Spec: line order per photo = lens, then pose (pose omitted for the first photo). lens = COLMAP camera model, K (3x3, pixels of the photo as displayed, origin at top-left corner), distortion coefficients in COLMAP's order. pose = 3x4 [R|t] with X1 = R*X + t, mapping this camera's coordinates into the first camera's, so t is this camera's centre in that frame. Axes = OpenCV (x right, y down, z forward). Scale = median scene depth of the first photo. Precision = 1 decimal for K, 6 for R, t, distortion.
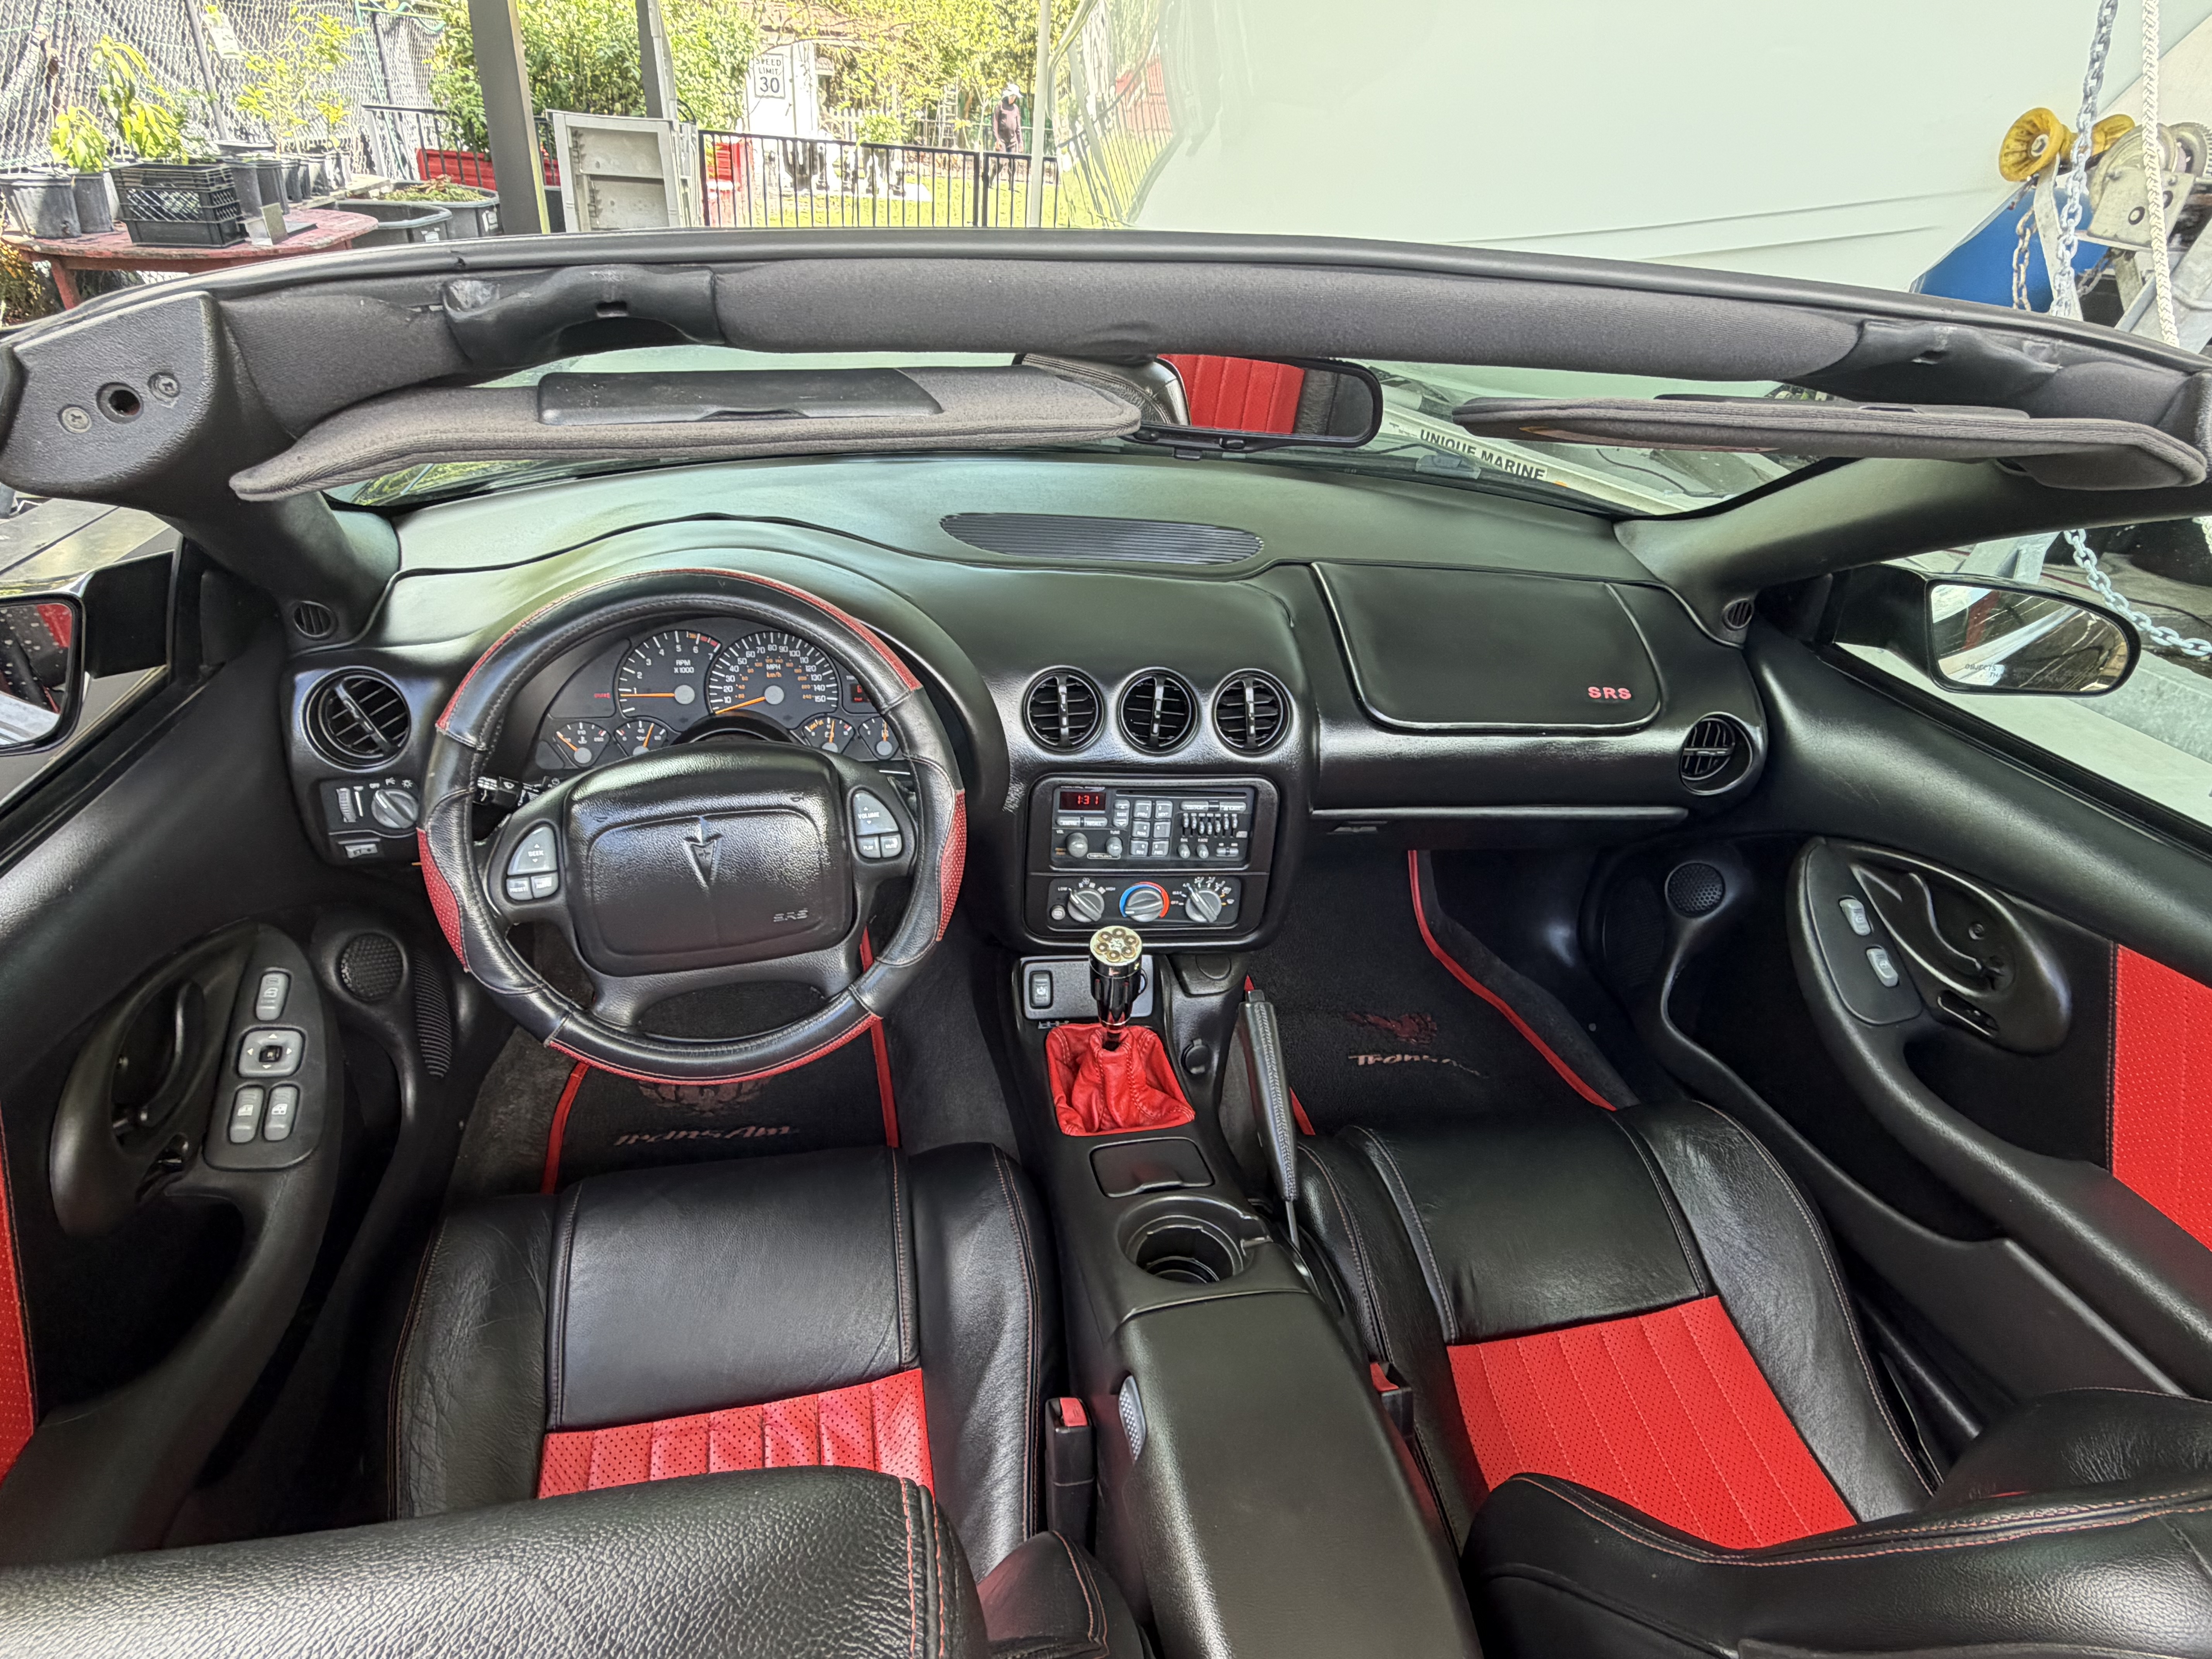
lens RADIAL K [[1194.7, 0, 1106.0], [0, 1194.7, 829.5], [0, 0, 1]] dist [-0.005158, 0.001064]
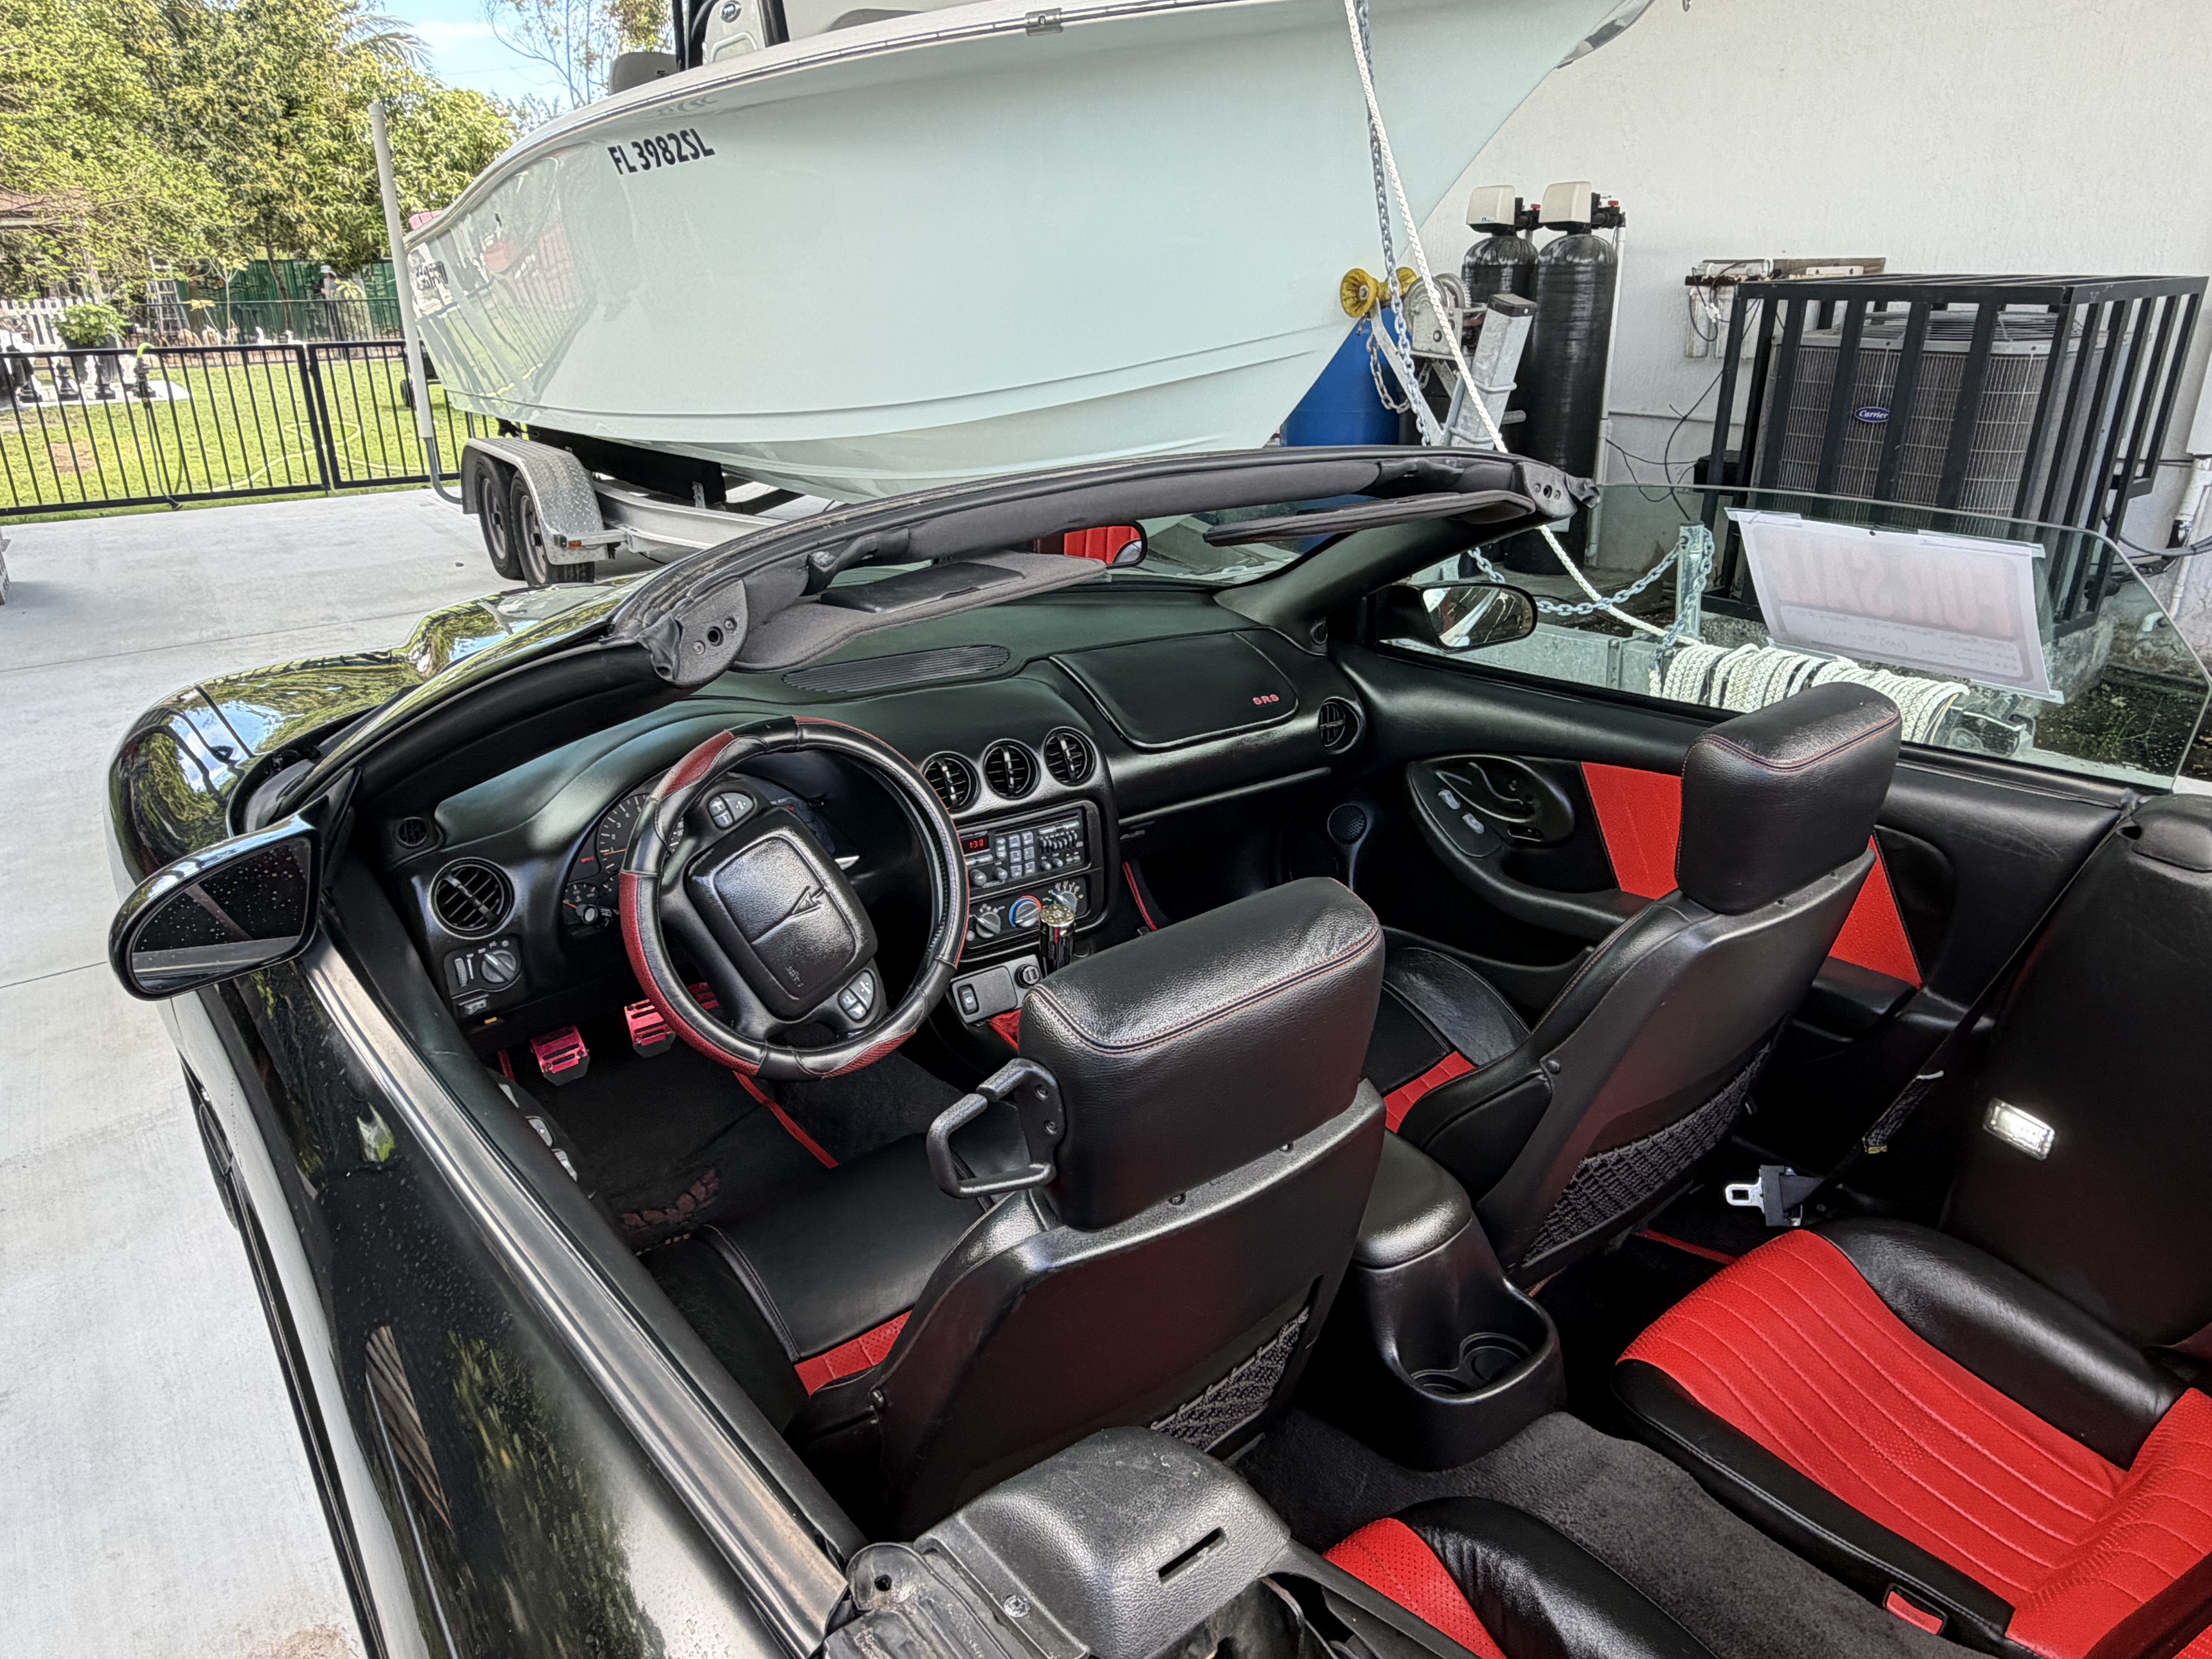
lens RADIAL K [[1438.1, 0, 1100.5], [0, 1438.1, 816.3], [0, 0, 1]] dist [0.001421, 0.000979]
pose [[0.891130, -0.232190, 0.389839, -0.513608], [0.289717, 0.952385, -0.095015, 0.139959], [-0.349215, 0.197614, 0.915968, -0.556597]]
